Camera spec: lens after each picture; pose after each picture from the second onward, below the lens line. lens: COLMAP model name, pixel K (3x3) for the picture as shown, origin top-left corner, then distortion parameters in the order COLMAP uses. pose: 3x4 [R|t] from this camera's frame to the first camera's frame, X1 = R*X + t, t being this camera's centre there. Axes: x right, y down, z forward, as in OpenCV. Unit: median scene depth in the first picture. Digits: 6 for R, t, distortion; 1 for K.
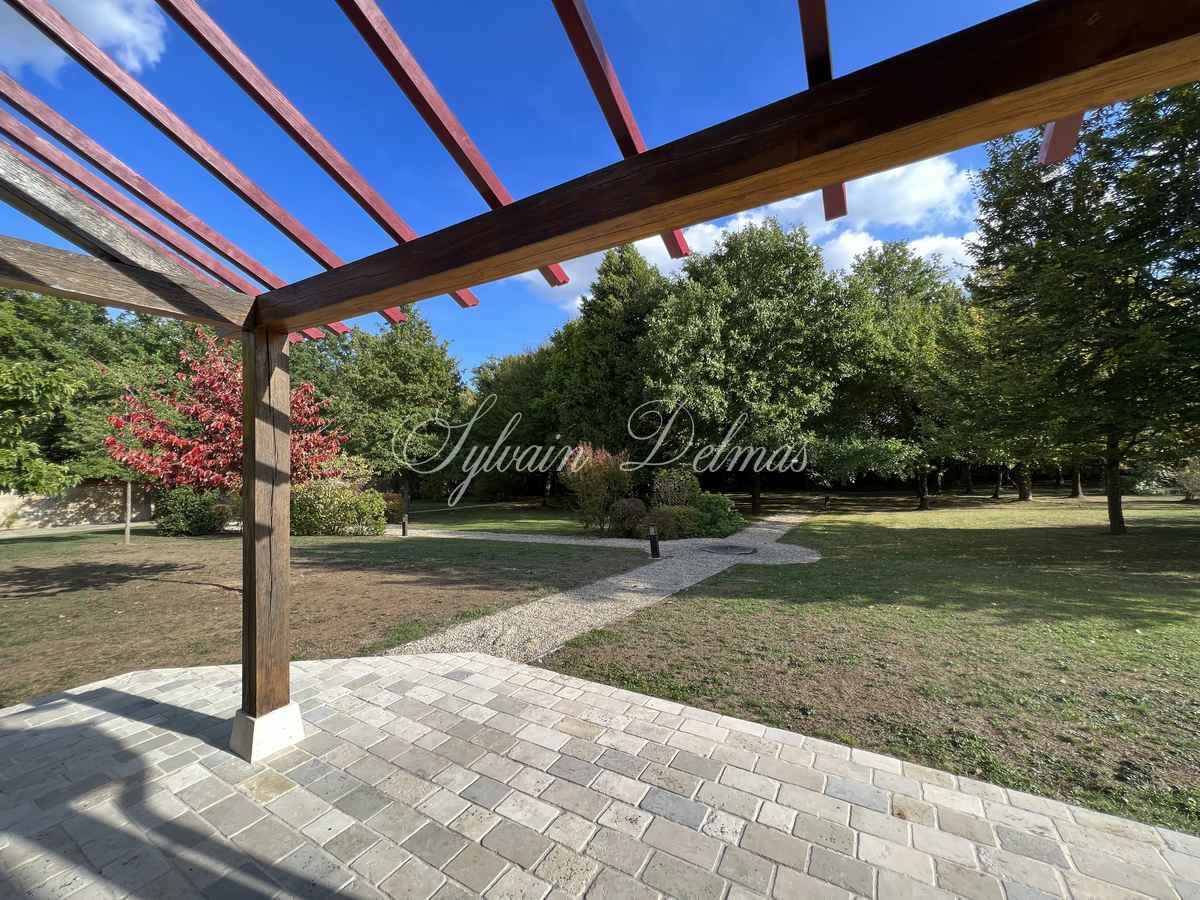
lens RADIAL K [[474.7, 0, 597.2], [0, 474.7, 451.5], [0, 0, 1]] dist [-0.006592, 0.000173]
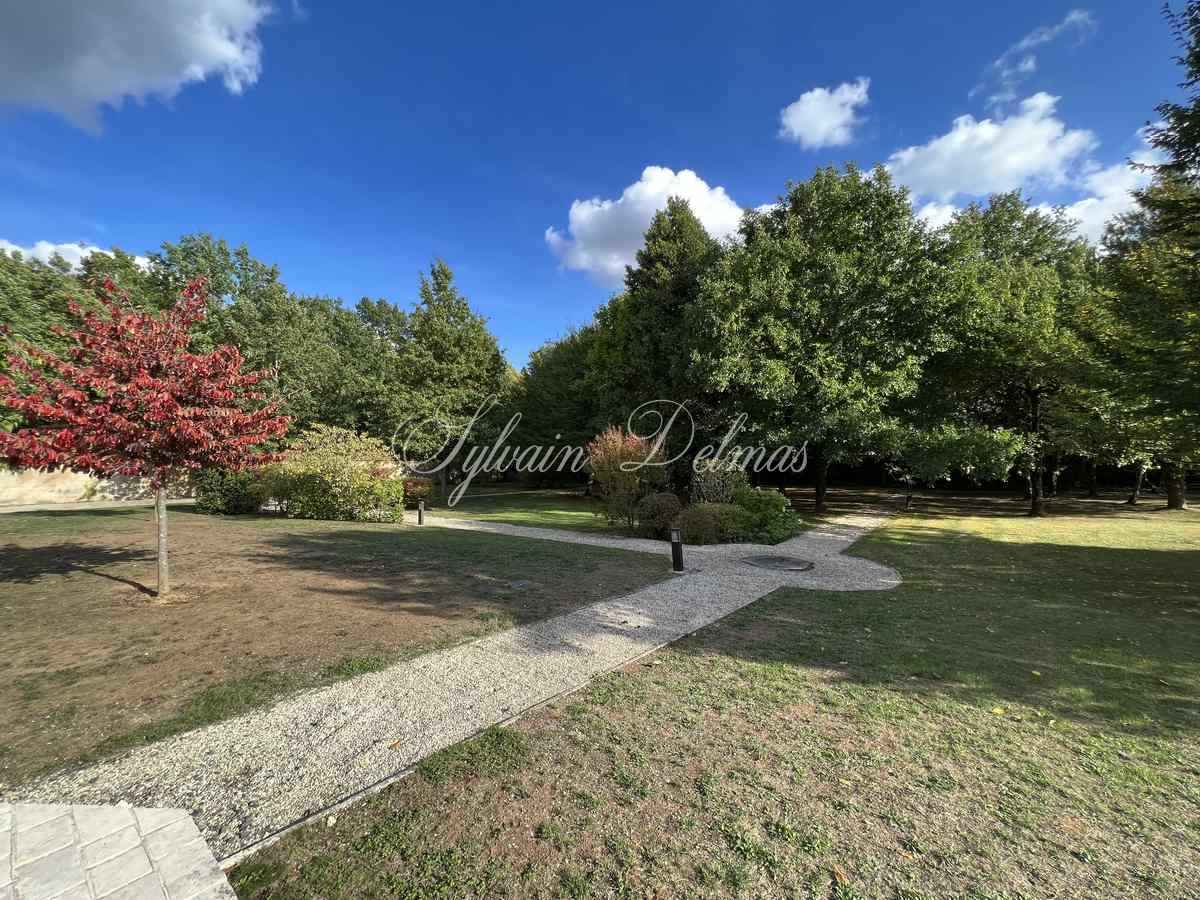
lens RADIAL K [[474.7, 0, 601.6], [0, 474.7, 451.4], [0, 0, 1]] dist [-0.006592, 0.000173]
pose [[0.992211, 0.020937, -0.122800, 0.051884], [-0.017681, 0.999464, 0.027544, 0.003094], [0.123311, -0.025158, 0.992049, 0.118057]]
